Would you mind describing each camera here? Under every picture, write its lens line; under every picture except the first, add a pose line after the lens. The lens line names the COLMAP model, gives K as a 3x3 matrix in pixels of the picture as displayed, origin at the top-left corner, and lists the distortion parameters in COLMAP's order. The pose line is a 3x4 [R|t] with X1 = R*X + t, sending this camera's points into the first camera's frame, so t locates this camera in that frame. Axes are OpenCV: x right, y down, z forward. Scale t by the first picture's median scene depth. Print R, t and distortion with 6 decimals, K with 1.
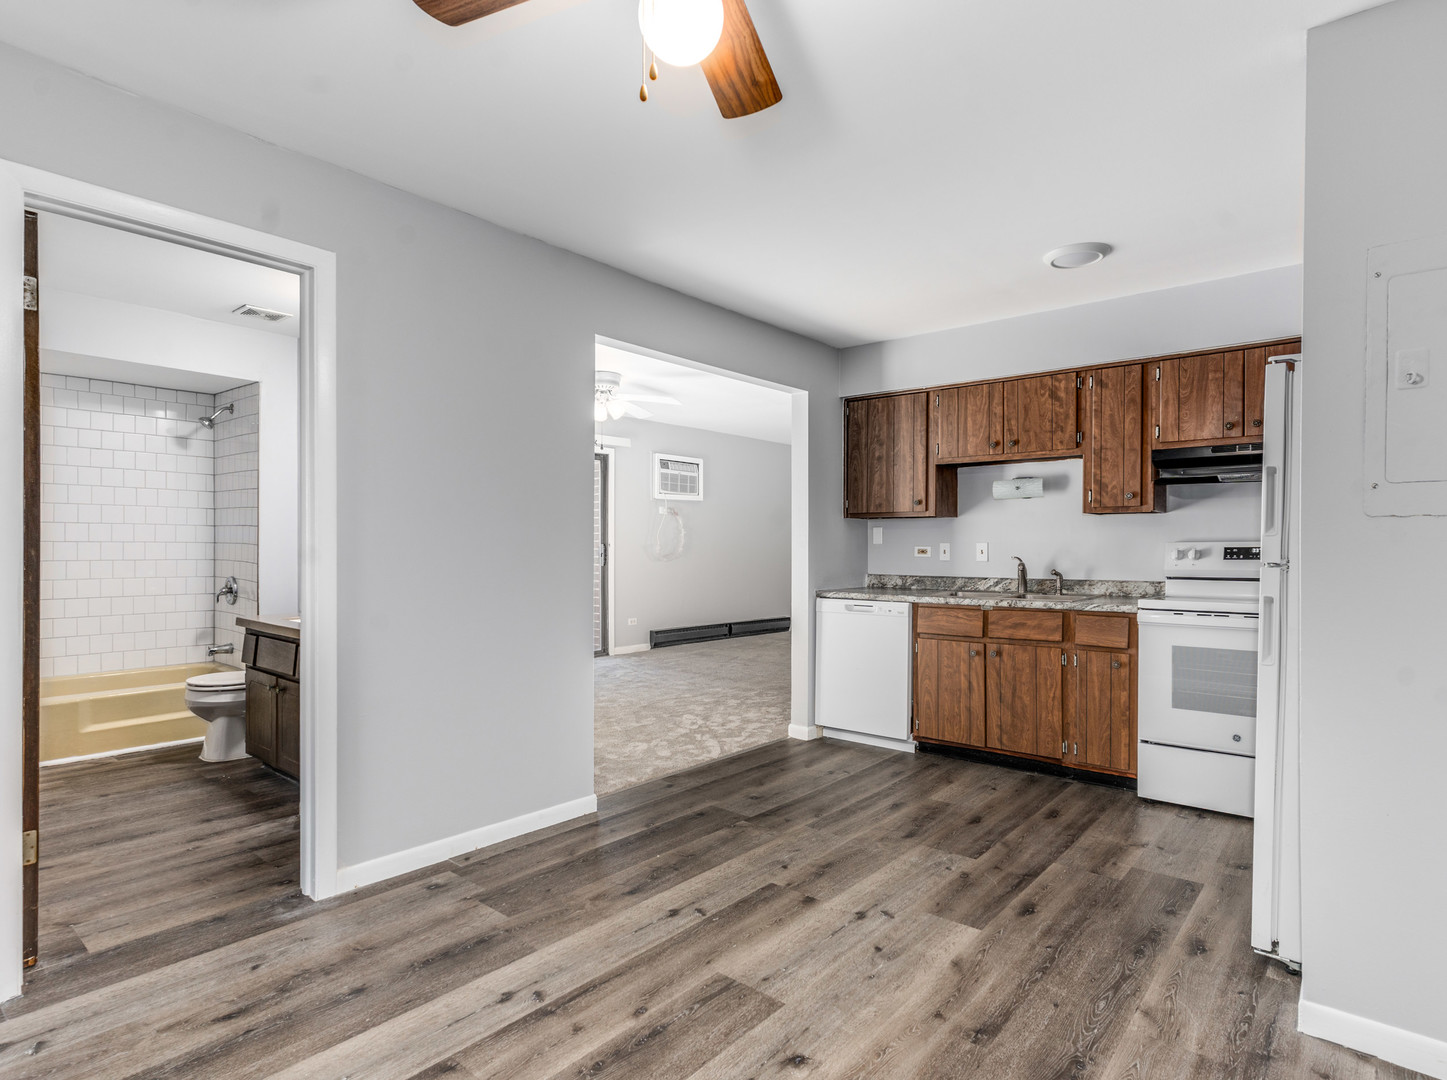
lens RADIAL K [[788.6, 0, 723.5], [0, 788.6, 540.0], [0, 0, 1]] dist [0.001096, 0.000458]
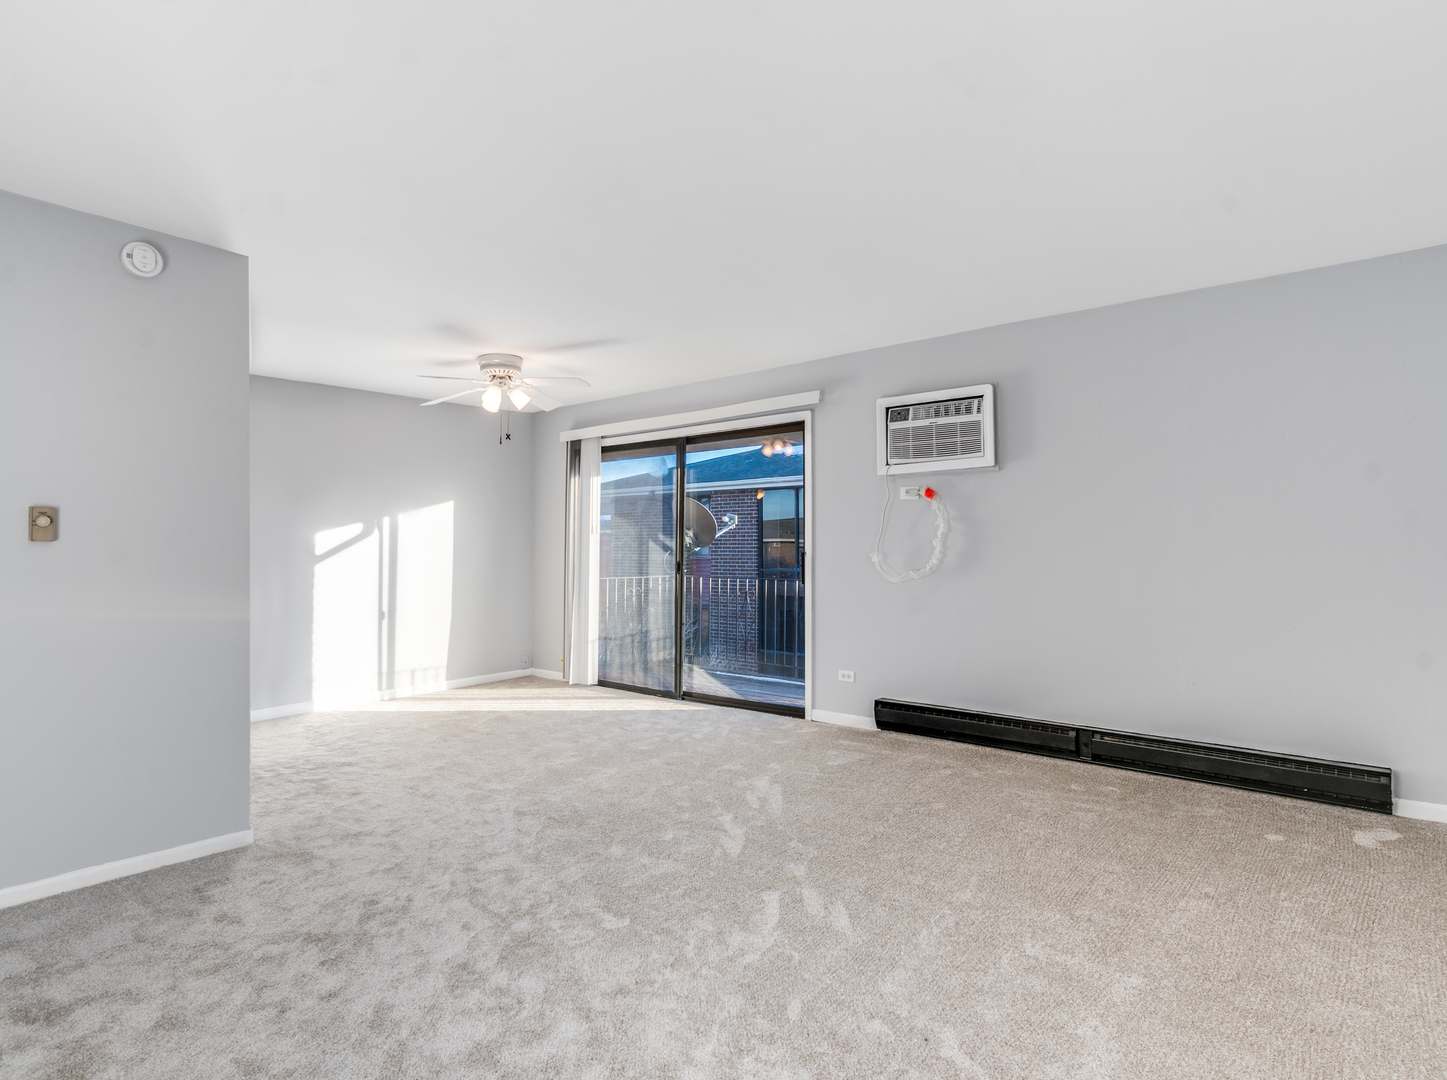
lens RADIAL K [[788.6, 0, 723.5], [0, 788.6, 540.0], [0, 0, 1]] dist [0.001096, 0.000458]
pose [[0.000143, -0.015425, -0.999881, 0.501086], [0.013668, 0.999788, -0.015422, 0.002960], [0.999907, -0.013664, 0.000354, 0.876263]]
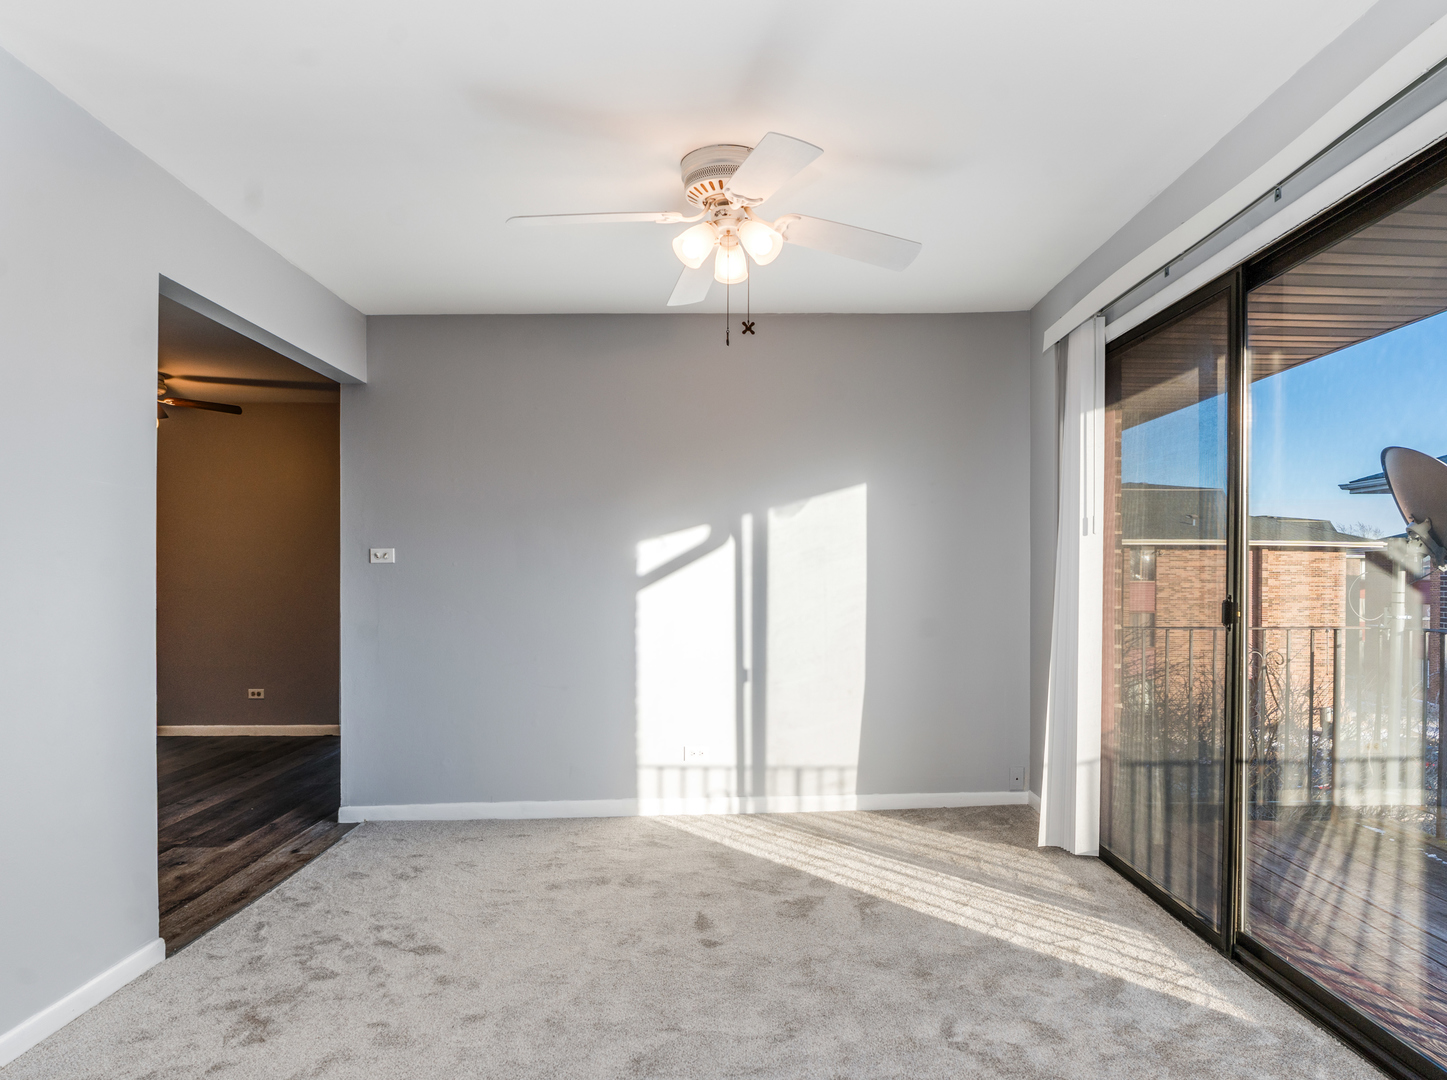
lens RADIAL K [[955.5, 0, 786.2], [0, 955.5, 572.9], [0, 0, 1]] dist [-0.004074, -0.001631]
pose [[-0.731973, -0.005377, -0.681312, 0.118256], [0.005210, 0.999895, -0.013489, 0.006440], [0.681314, -0.013423, -0.731869, 0.977522]]
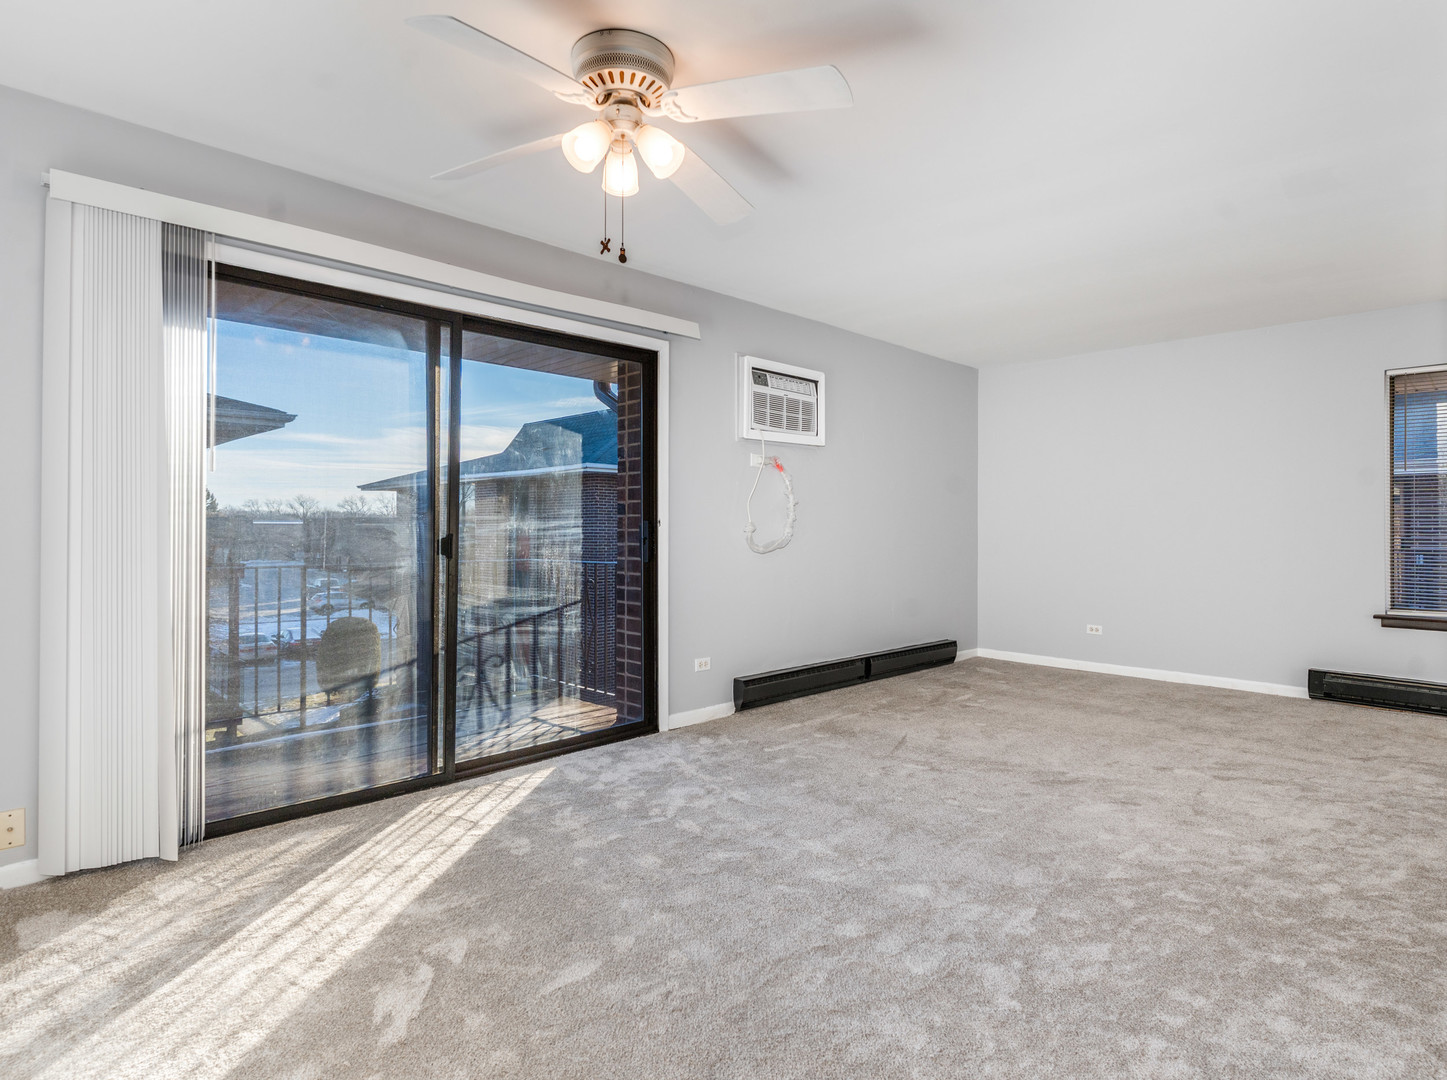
lens RADIAL K [[808.8, 0, 724.2], [0, 808.8, 523.5], [0, 0, 1]] dist [0.000771, 0.000156]
pose [[0.996790, 0.000007, -0.080062, -0.054595], [0.000412, 0.999986, 0.005214, 0.003775], [0.080061, -0.005230, 0.996776, 0.434159]]
